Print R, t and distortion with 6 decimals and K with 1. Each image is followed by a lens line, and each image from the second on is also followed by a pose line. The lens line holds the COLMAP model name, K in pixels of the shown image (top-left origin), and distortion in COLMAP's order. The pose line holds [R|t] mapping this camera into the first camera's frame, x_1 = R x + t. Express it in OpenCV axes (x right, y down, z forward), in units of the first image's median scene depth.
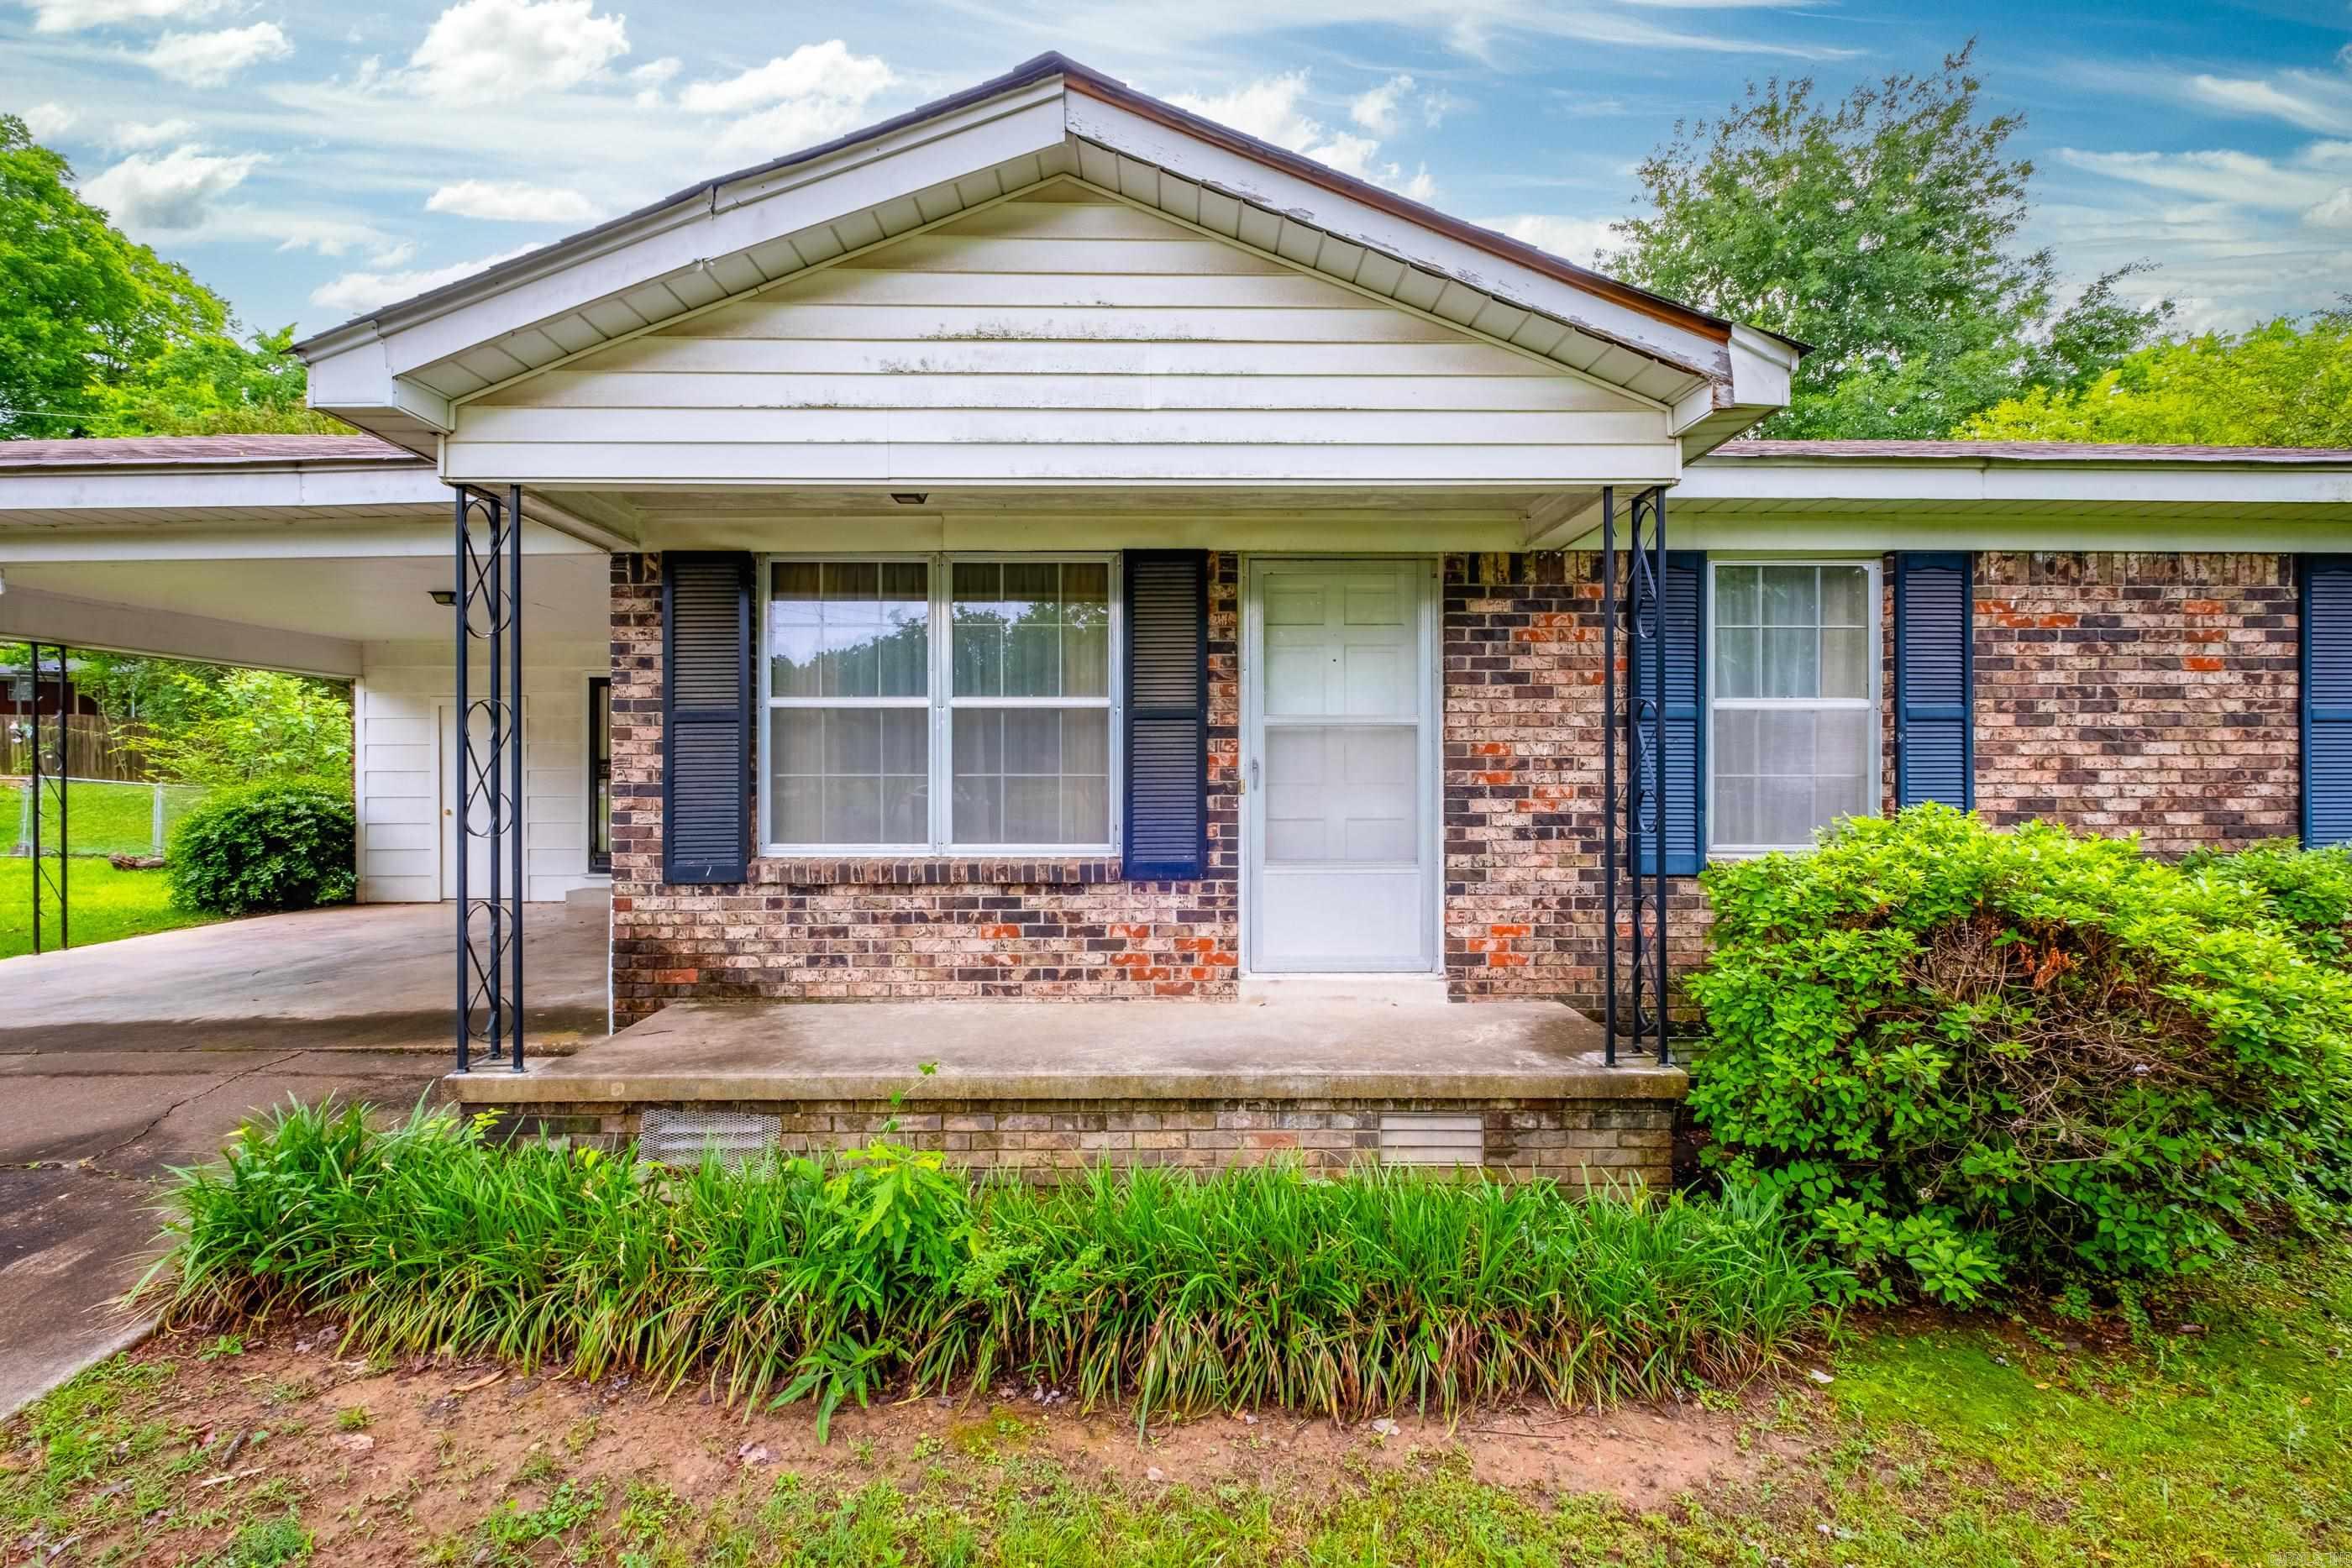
lens RADIAL K [[1033.7, 0, 1173.2], [0, 1033.7, 764.6], [0, 0, 1]] dist [0.014199, -0.015371]
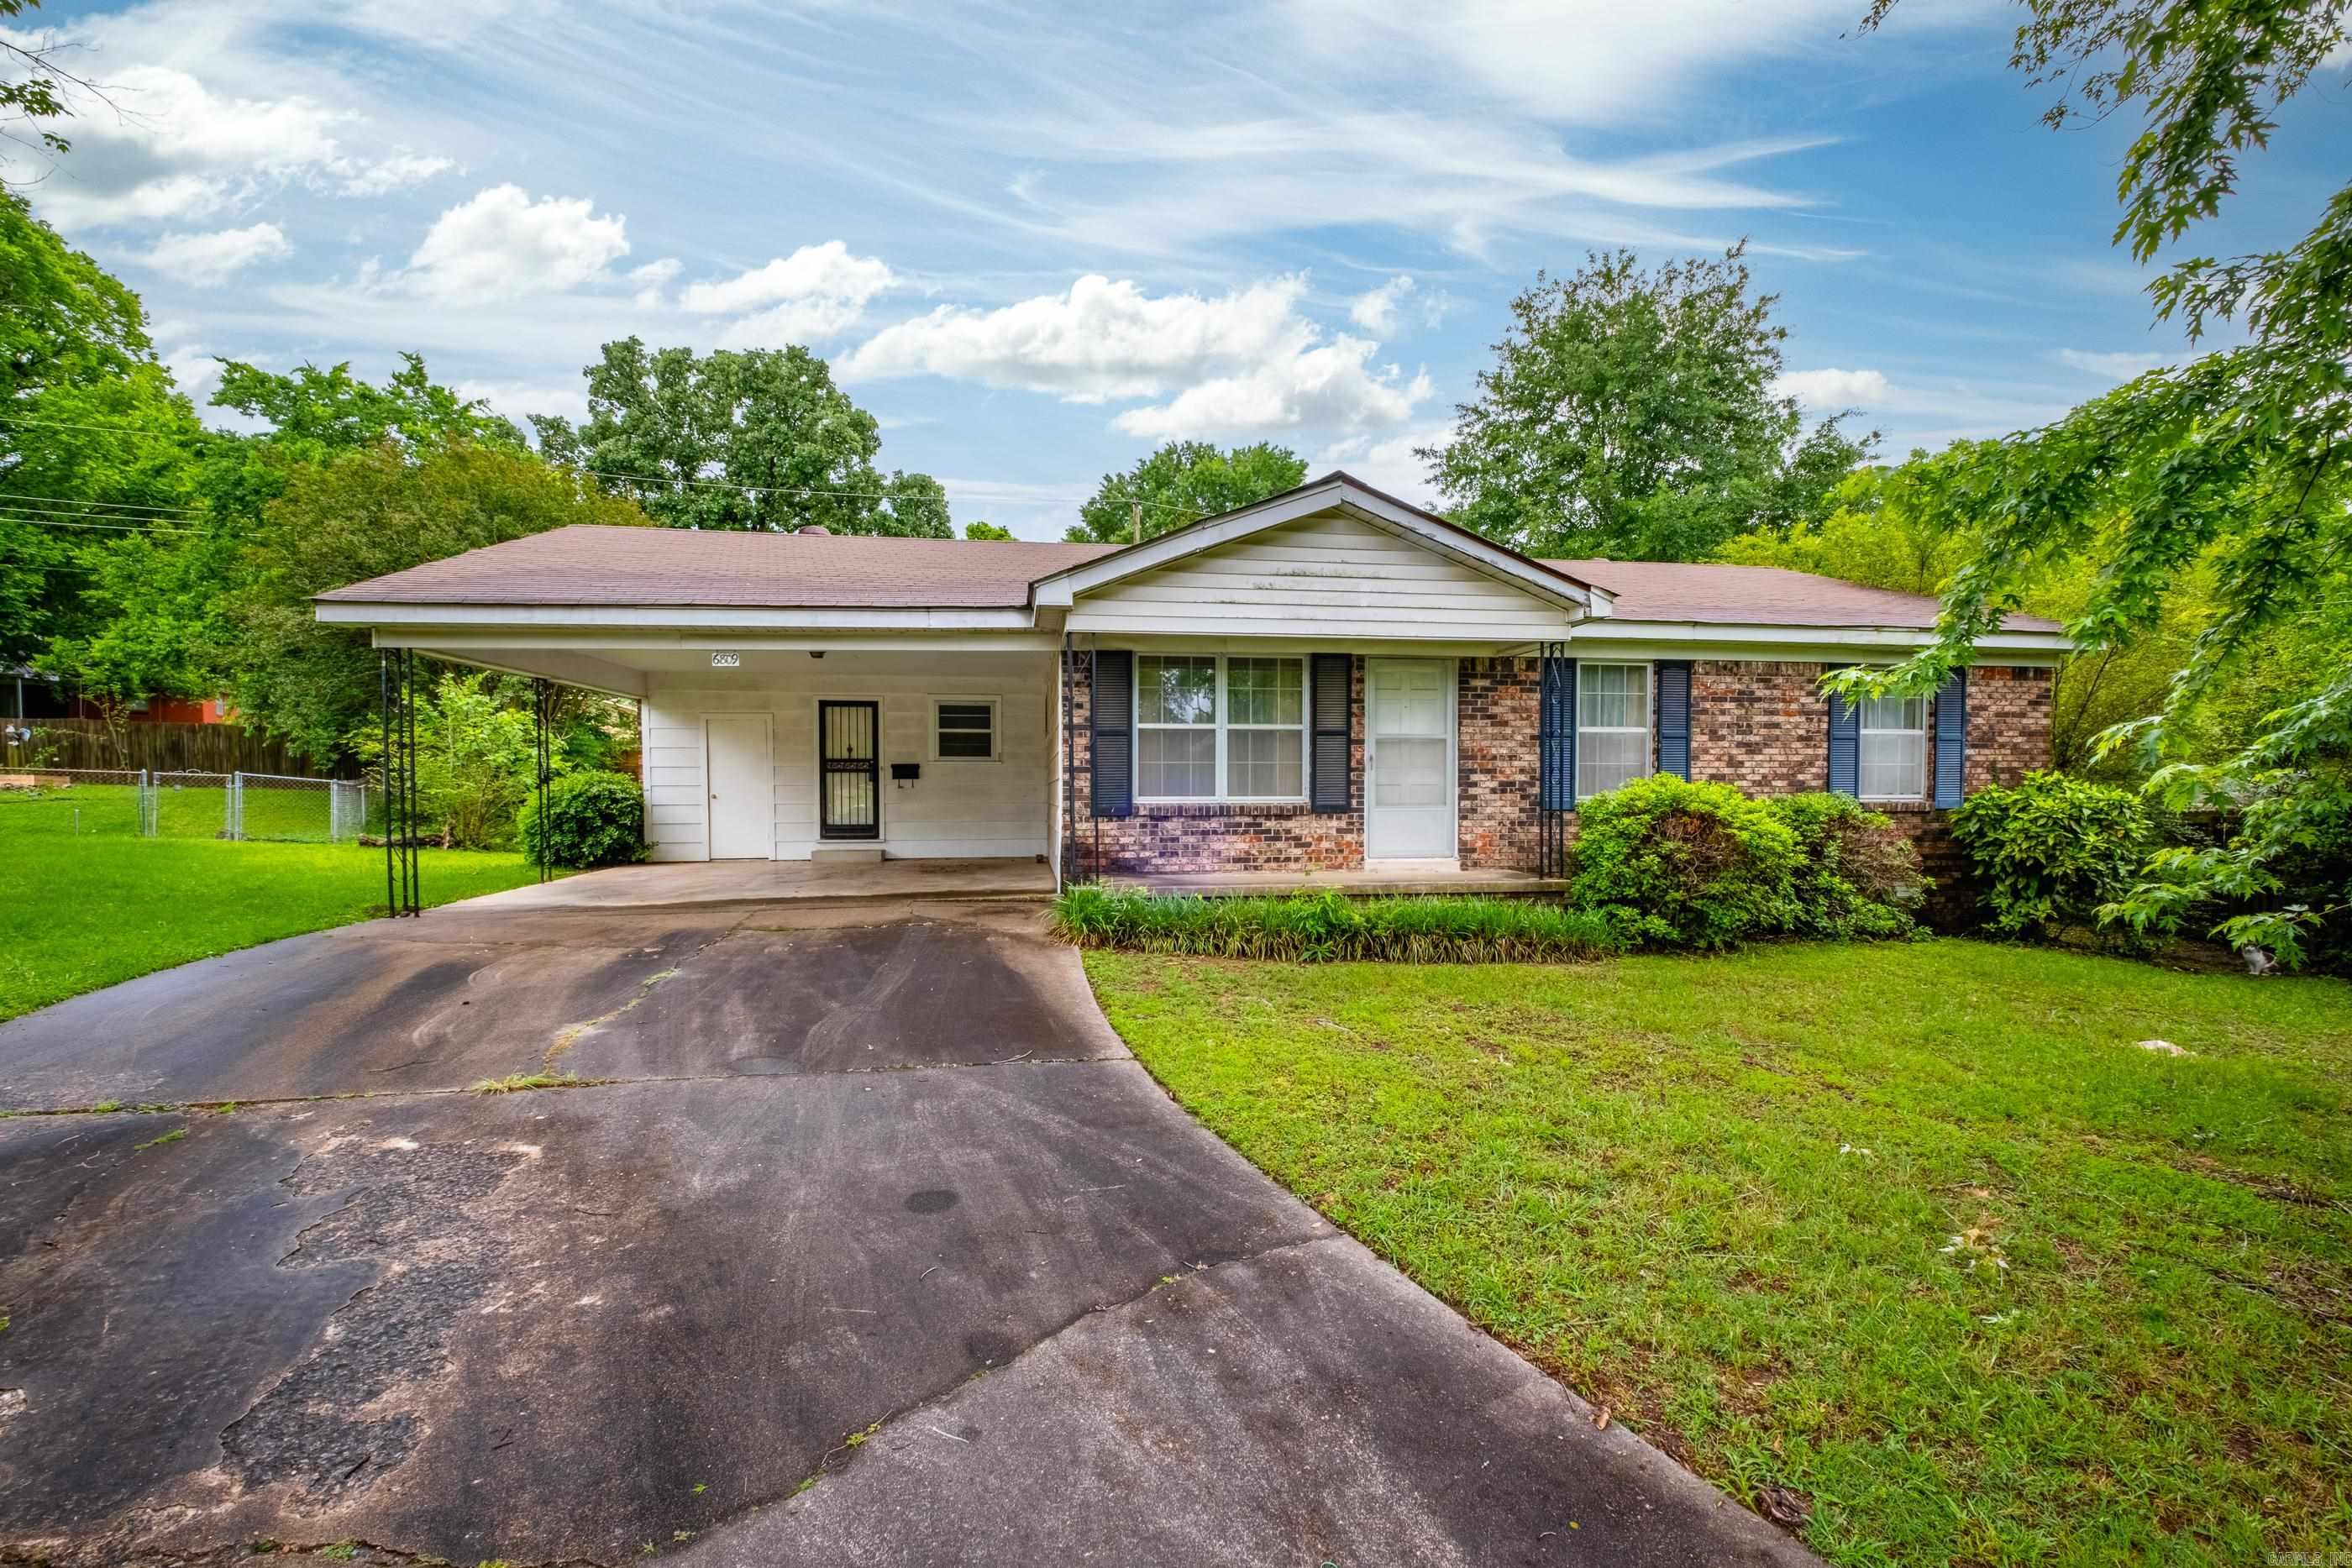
lens RADIAL K [[1038.1, 0, 1190.5], [0, 1038.1, 798.1], [0, 0, 1]] dist [0.000314, -0.000764]
pose [[0.989643, -0.003059, 0.143519, -0.580312], [-0.000370, 0.999715, 0.023861, 0.031593], [-0.143551, -0.023666, 0.989360, -1.008364]]
